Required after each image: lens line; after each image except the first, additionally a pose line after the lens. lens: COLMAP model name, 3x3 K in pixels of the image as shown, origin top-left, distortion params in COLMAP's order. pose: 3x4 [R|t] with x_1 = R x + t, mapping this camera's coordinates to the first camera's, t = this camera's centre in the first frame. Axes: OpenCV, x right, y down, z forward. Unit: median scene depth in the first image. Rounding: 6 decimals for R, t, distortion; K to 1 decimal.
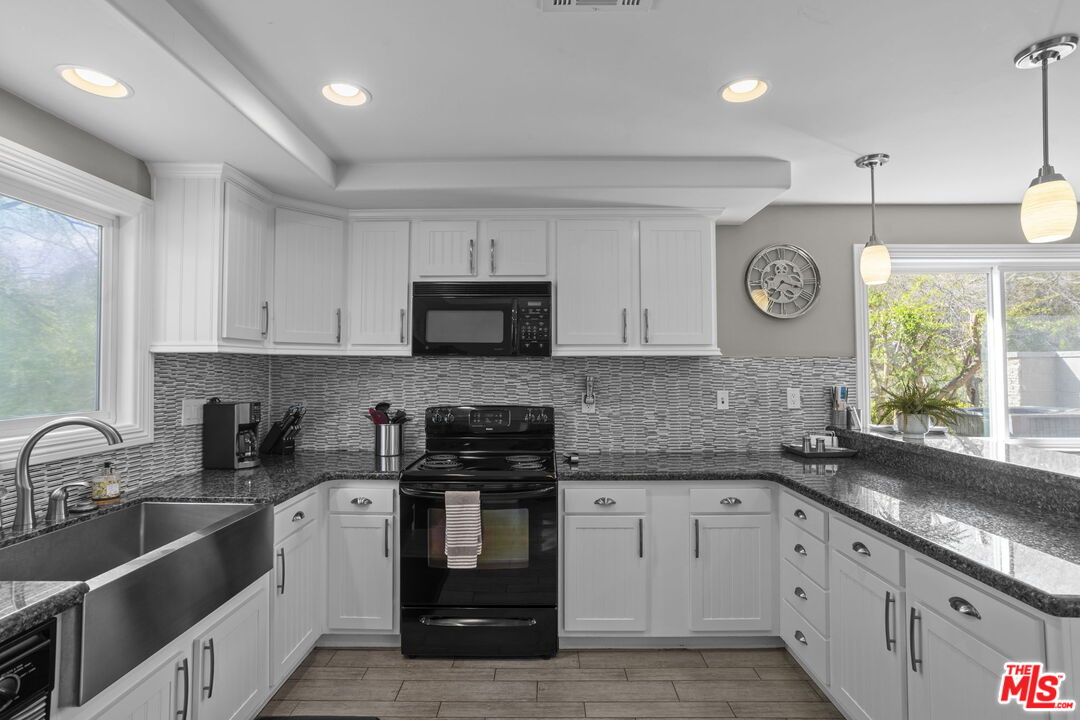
lens RADIAL K [[520.6, 0, 542.8], [0, 520.6, 358.6], [0, 0, 1]] dist [-0.024835, 0.008305]
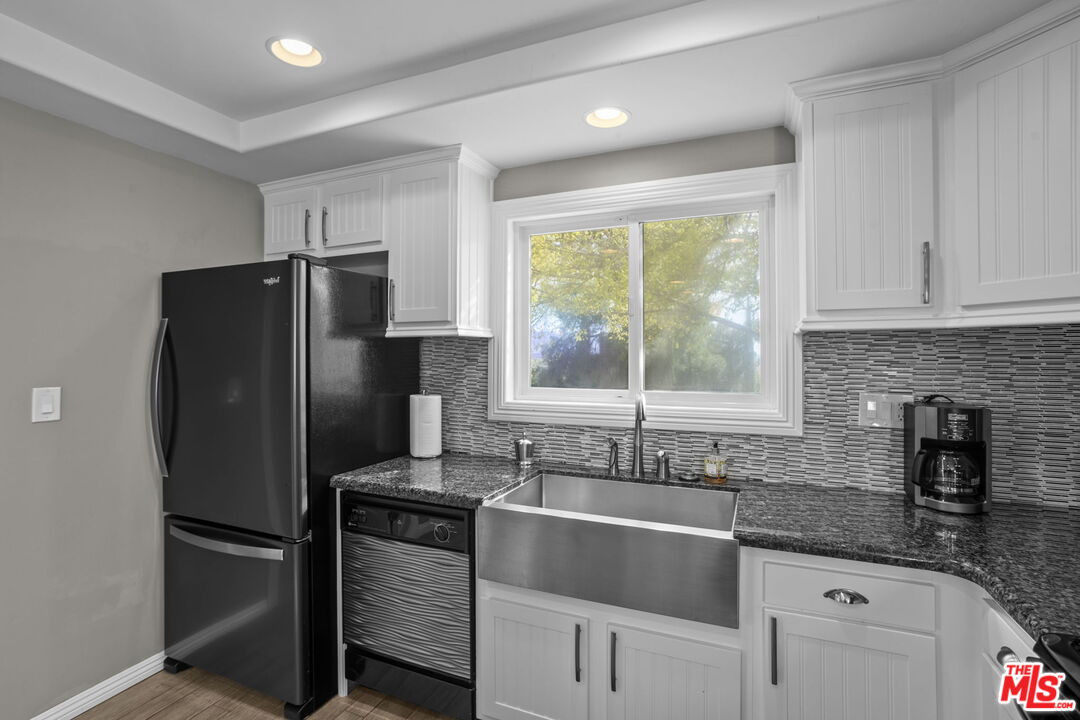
lens RADIAL K [[520.6, 0, 540.8], [0, 520.6, 350.8], [0, 0, 1]] dist [-0.024835, 0.008305]
pose [[-0.384358, -0.002533, -0.923181, 0.217246], [0.018826, 0.999767, -0.010581, 0.016781], [0.922992, -0.021446, -0.384221, 0.892337]]
